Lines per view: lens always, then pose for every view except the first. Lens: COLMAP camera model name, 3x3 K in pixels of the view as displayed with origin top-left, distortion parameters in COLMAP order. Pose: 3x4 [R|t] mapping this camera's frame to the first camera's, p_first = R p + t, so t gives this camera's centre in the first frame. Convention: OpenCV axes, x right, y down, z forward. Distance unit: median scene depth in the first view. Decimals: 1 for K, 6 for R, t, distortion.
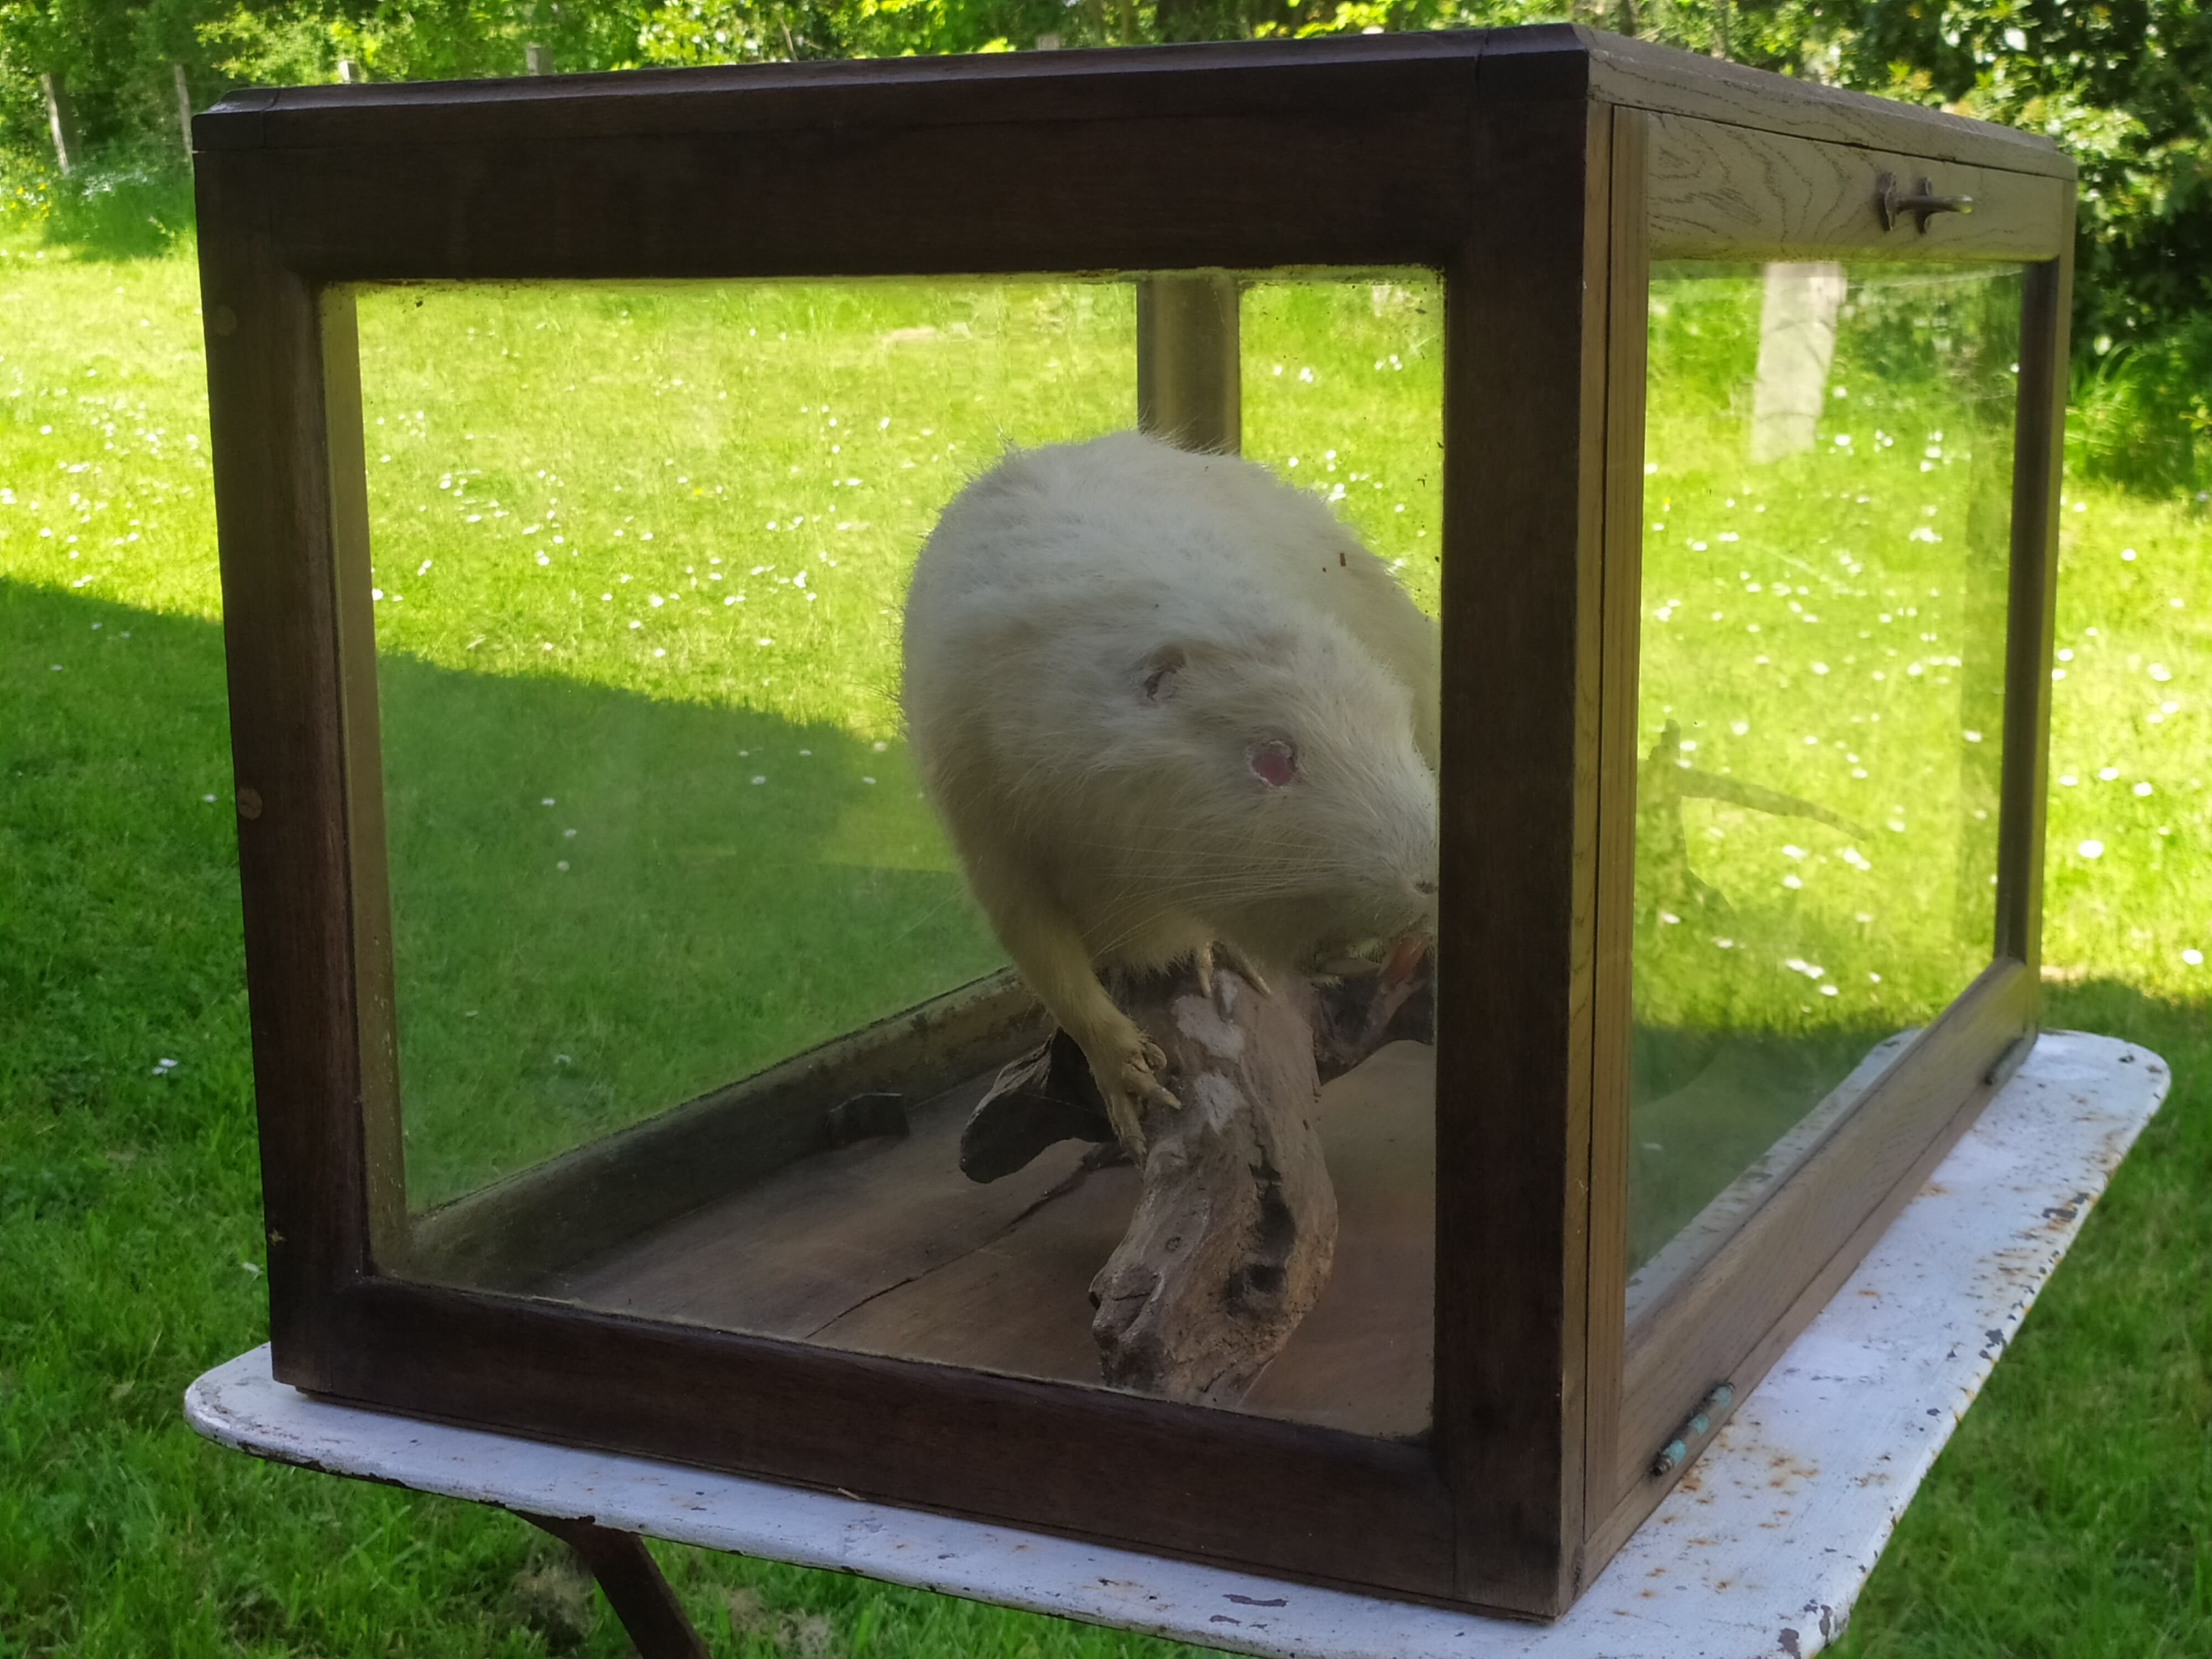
lens RADIAL K [[3130.7, 0, 1107.4], [0, 3130.7, 829.9], [0, 0, 1]] dist [0.030064, 0.000000]
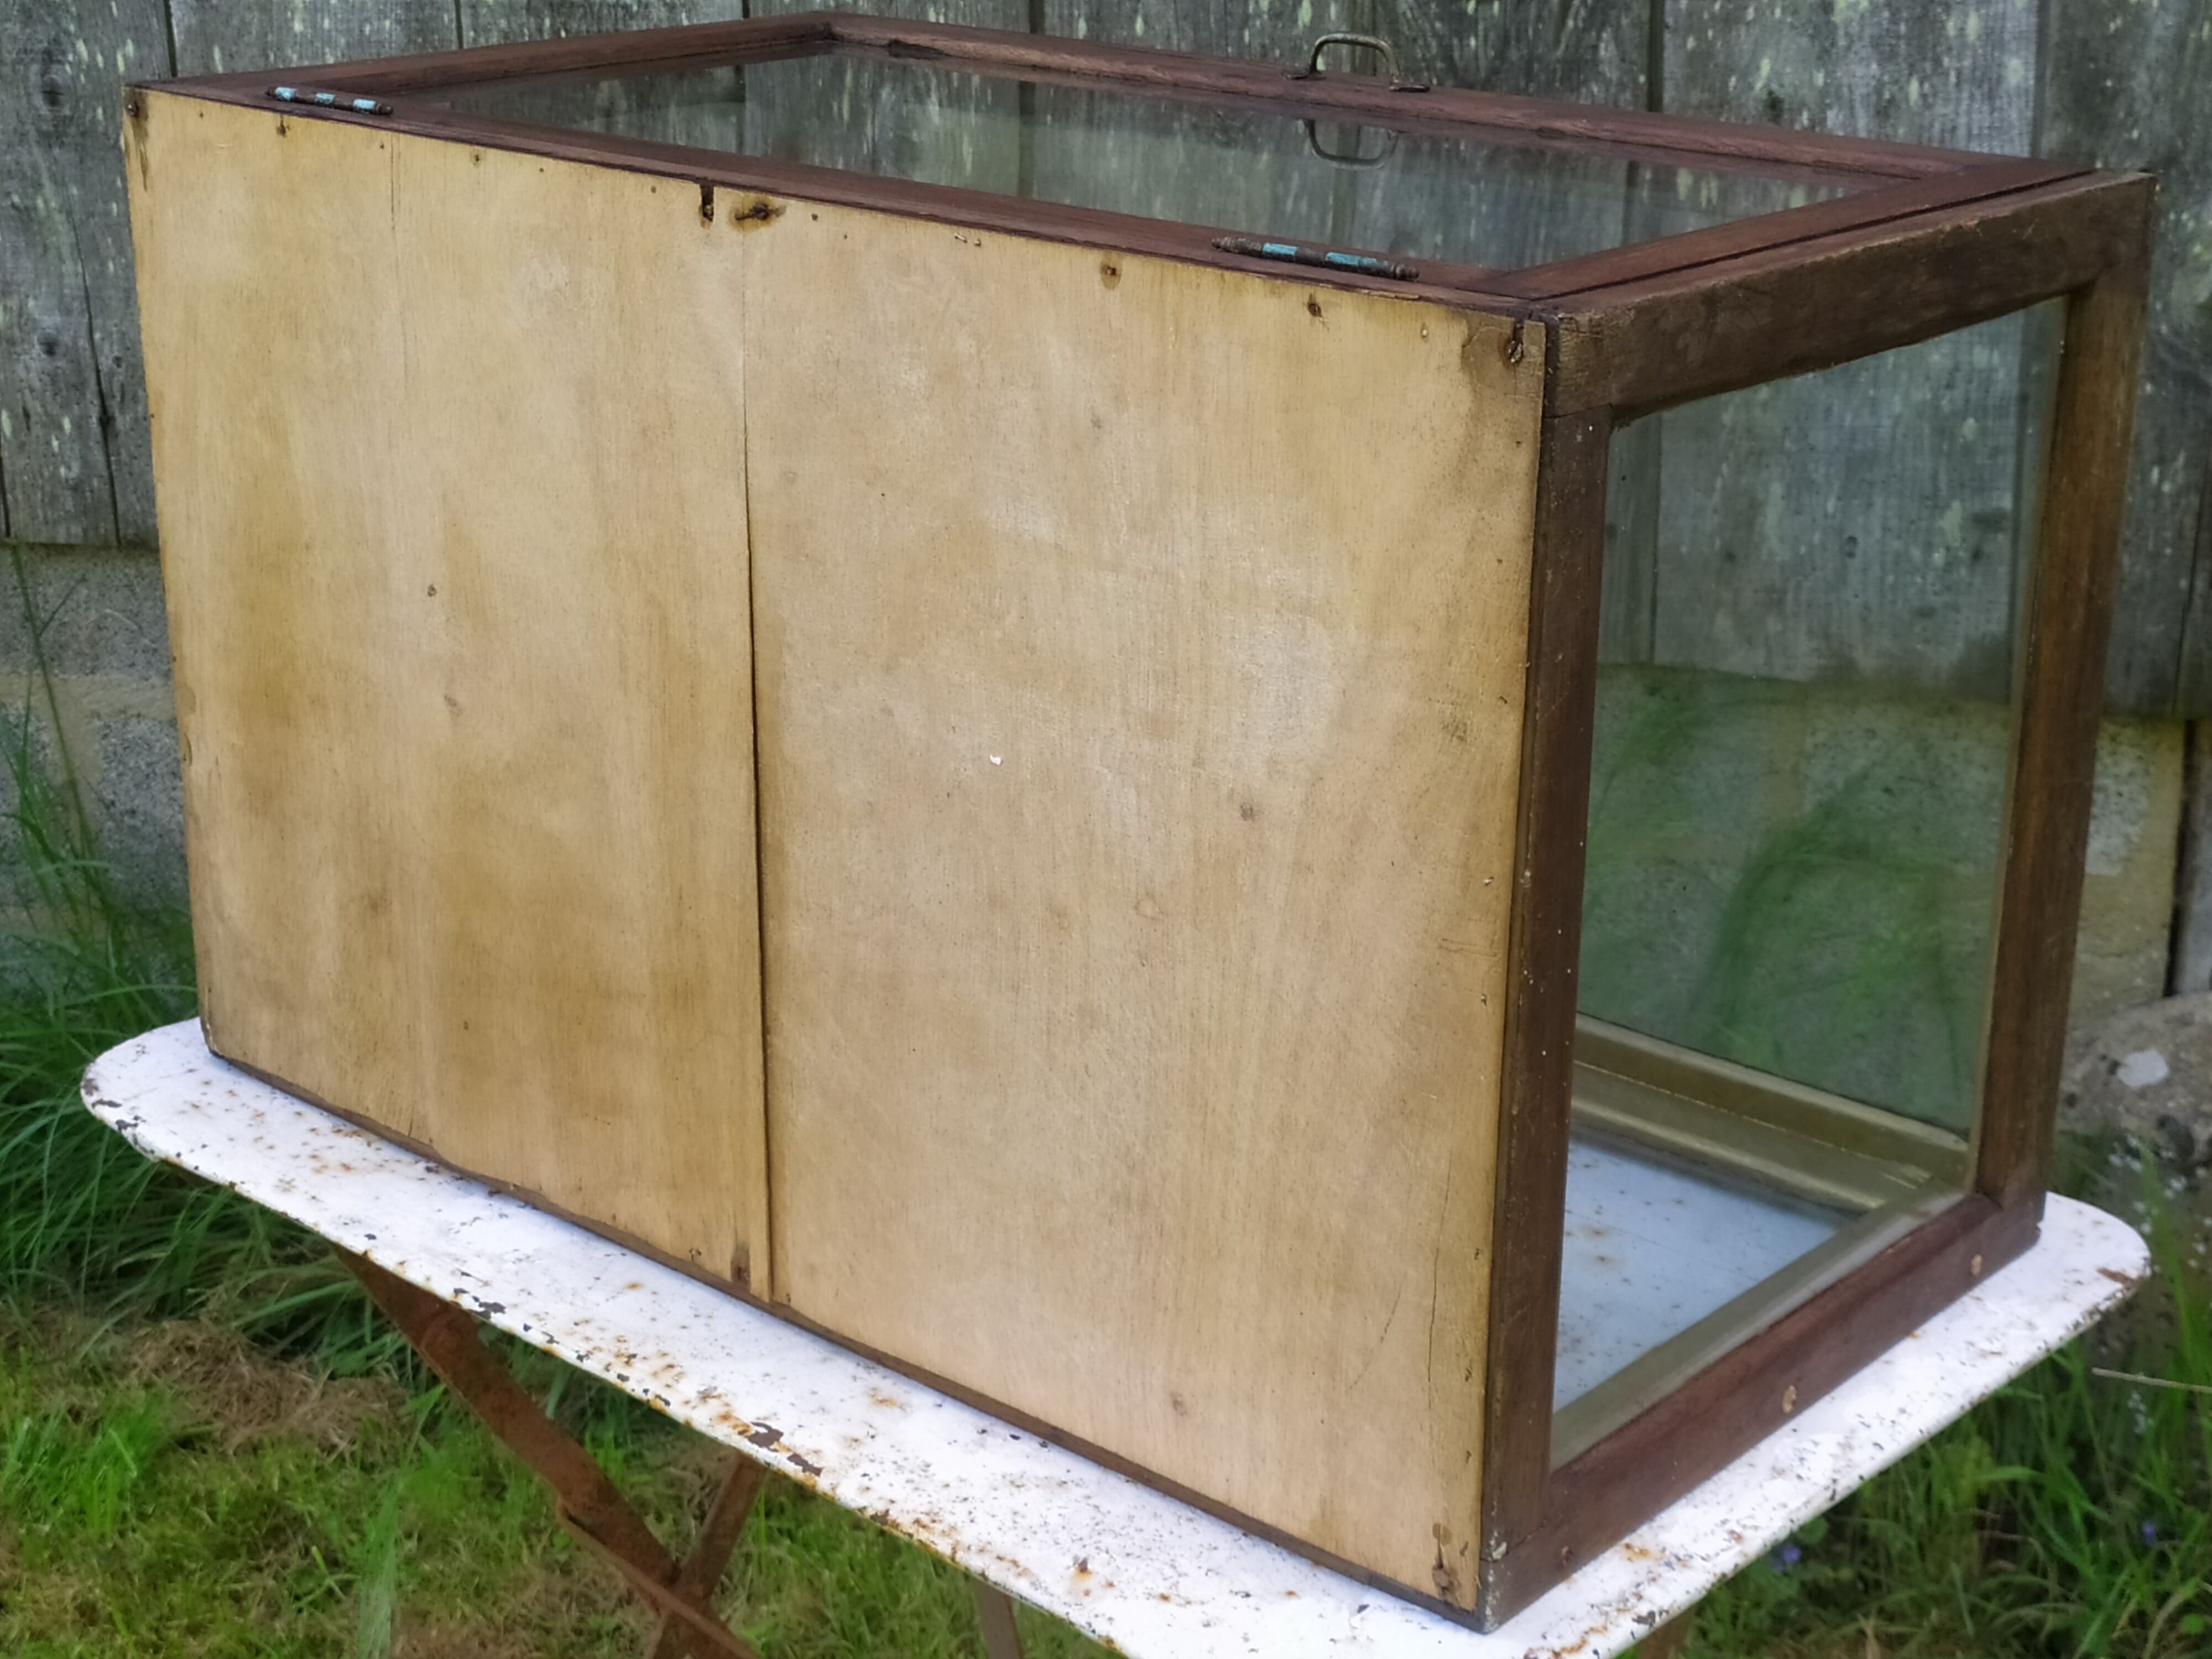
lens RADIAL K [[3353.2, 0, 1134.0], [0, 3353.2, 843.0], [0, 0, 1]] dist [0.020891, 0.000000]
pose [[-0.263994, 0.346549, -0.900117, 1.158034], [-0.166776, 0.902767, 0.396482, -0.479683], [0.949996, 0.254787, -0.180529, 1.265456]]
